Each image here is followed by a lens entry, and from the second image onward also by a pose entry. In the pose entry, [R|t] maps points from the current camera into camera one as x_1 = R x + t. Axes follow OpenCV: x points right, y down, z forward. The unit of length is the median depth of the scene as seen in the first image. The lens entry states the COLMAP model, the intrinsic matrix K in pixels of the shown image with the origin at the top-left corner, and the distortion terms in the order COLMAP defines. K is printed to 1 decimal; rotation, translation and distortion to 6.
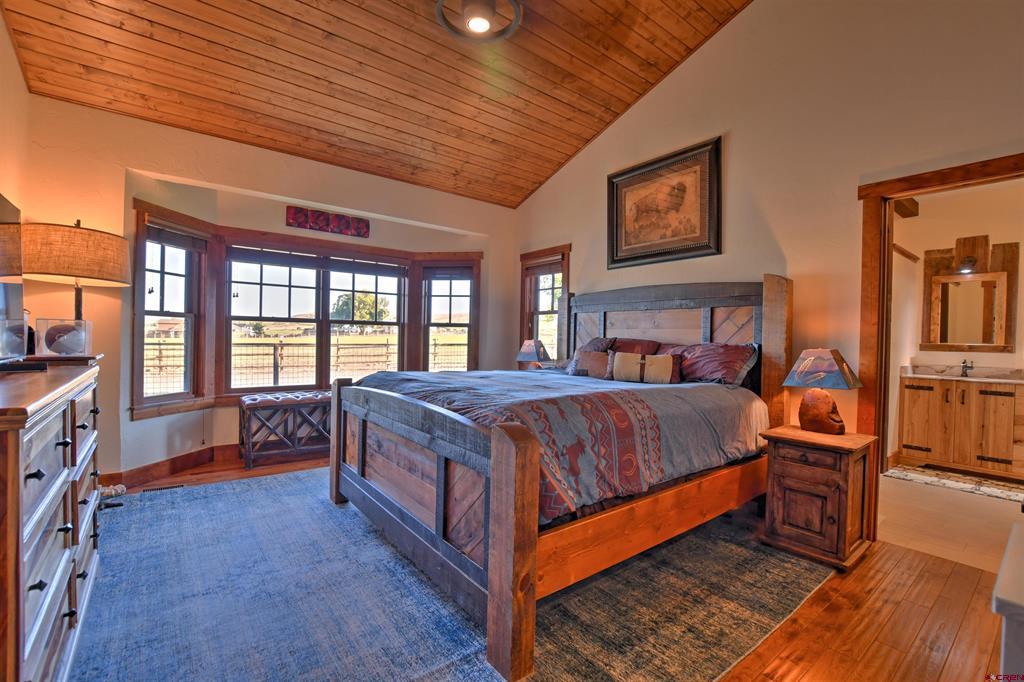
lens RADIAL K [[452.3, 0, 510.8], [0, 452.3, 340.2], [0, 0, 1]] dist [-0.035635, 0.006058]
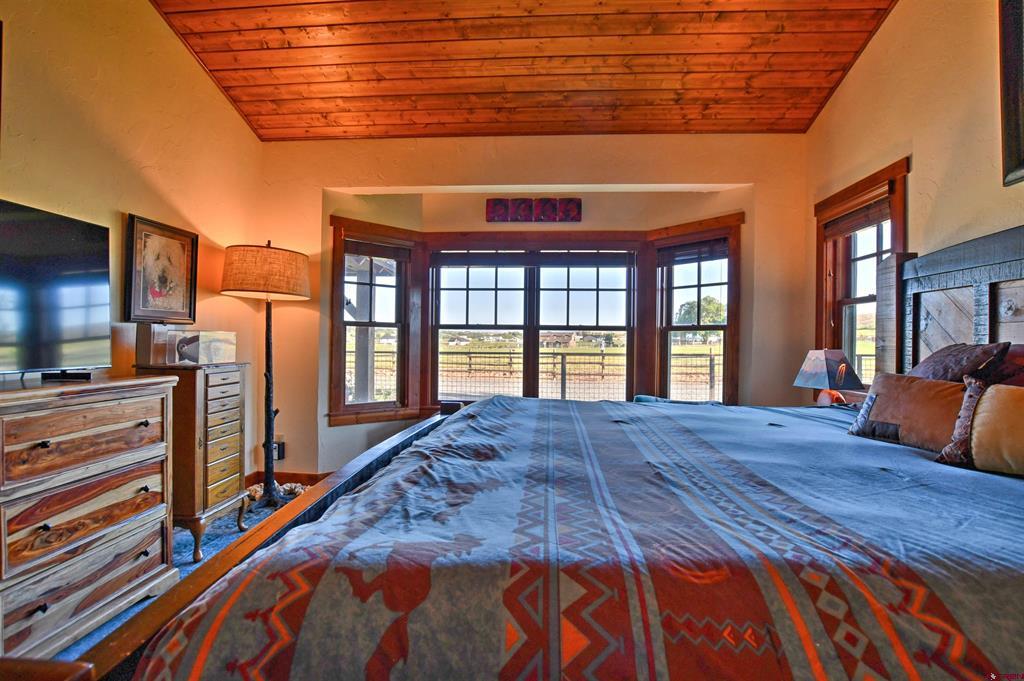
lens RADIAL K [[452.3, 0, 514.6], [0, 452.3, 340.0], [0, 0, 1]] dist [-0.035635, 0.006058]
pose [[0.742538, -0.013433, -0.669669, 0.135472], [-0.000588, 0.999785, -0.020707, -0.000884], [0.669804, 0.015770, 0.742371, 0.361071]]
